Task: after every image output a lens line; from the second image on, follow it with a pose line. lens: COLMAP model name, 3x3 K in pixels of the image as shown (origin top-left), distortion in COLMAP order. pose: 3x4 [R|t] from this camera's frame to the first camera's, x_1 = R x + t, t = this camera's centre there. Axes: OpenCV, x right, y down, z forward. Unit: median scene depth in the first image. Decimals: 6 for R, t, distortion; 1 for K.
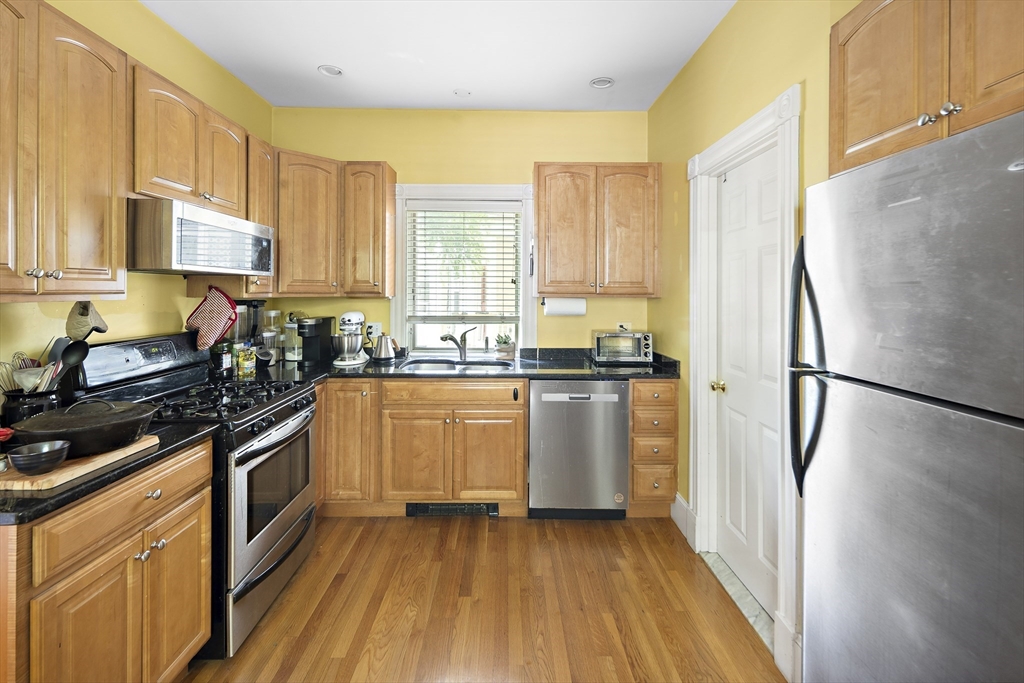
lens RADIAL K [[454.2, 0, 510.3], [0, 454.2, 290.7], [0, 0, 1]] dist [0.000492, -0.000964]
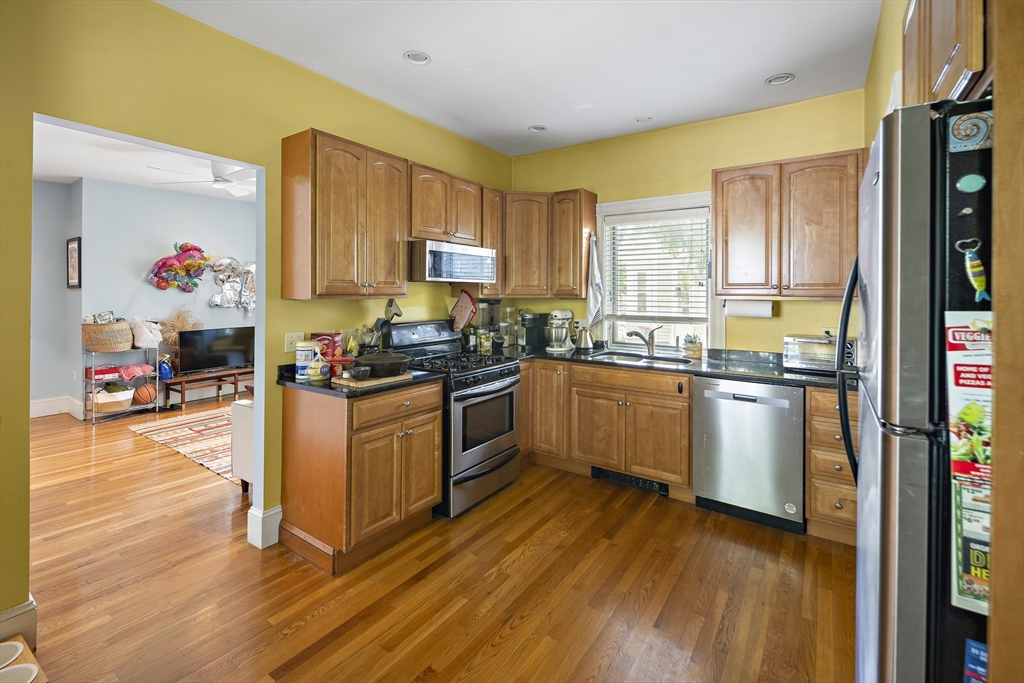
lens RADIAL K [[449.8, 0, 511.4], [0, 449.8, 290.9], [0, 0, 1]] dist [0.000679, -0.001322]
pose [[0.817101, -0.002179, -0.576490, 0.305081], [0.000106, 0.999993, -0.003630, -0.001455], [0.576494, 0.002904, 0.817096, -0.122587]]
